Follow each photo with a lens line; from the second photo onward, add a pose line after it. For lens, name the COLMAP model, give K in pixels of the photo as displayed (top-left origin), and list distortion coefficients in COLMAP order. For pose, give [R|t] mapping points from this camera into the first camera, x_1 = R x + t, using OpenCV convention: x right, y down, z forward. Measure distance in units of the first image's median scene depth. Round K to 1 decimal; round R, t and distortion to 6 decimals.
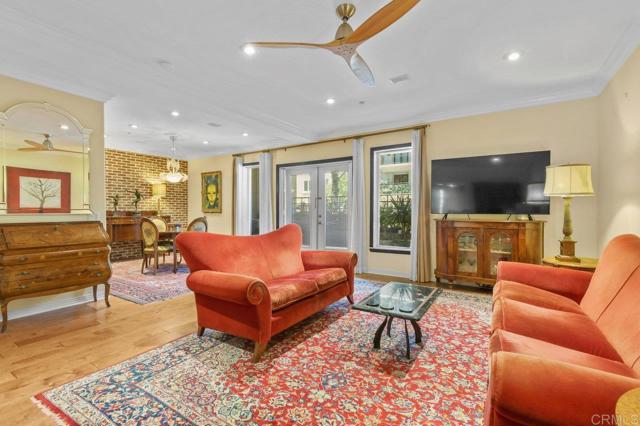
lens RADIAL K [[290.4, 0, 320.0], [0, 290.4, 213.0], [0, 0, 1]] dist [0.000712, 0.000646]
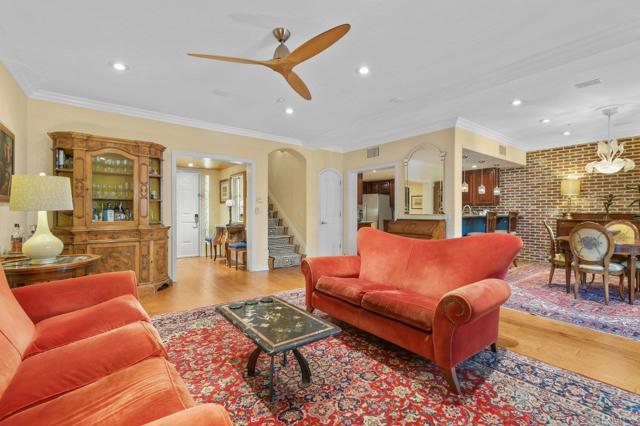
lens RADIAL K [[290.4, 0, 320.0], [0, 290.4, 213.0], [0, 0, 1]] dist [0.000712, 0.000646]
pose [[-0.350666, -0.003540, -0.936494, 1.094286], [-0.014522, 0.999893, 0.001658, 0.000569], [0.936388, 0.014181, -0.350680, 1.551794]]
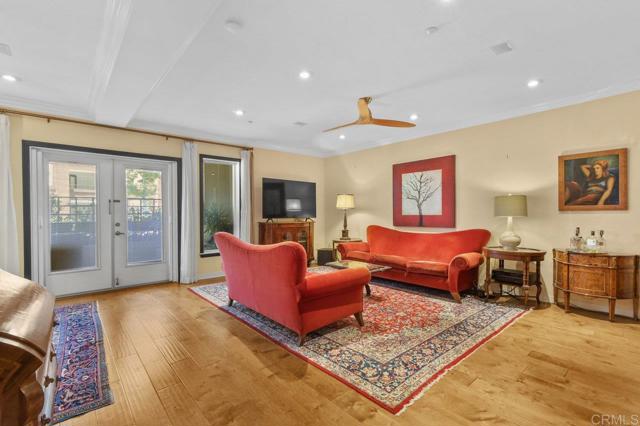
lens RADIAL K [[290.4, 0, 320.0], [0, 290.4, 213.0], [0, 0, 1]] dist [0.000712, 0.000646]
pose [[0.283337, 0.000016, 0.959020, -1.632126], [0.012678, 0.999913, -0.003762, -0.028934], [-0.958937, 0.013224, 0.283312, 0.791632]]
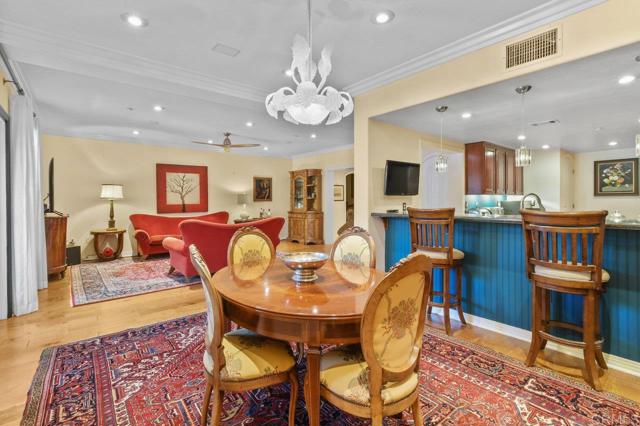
lens RADIAL K [[290.4, 0, 320.0], [0, 290.4, 213.0], [0, 0, 1]] dist [0.000712, 0.000646]
pose [[-0.952673, -0.011479, 0.303781, -1.625000], [0.005970, 0.998388, 0.056449, -0.089856], [-0.303939, 0.055591, -0.951068, 3.427831]]
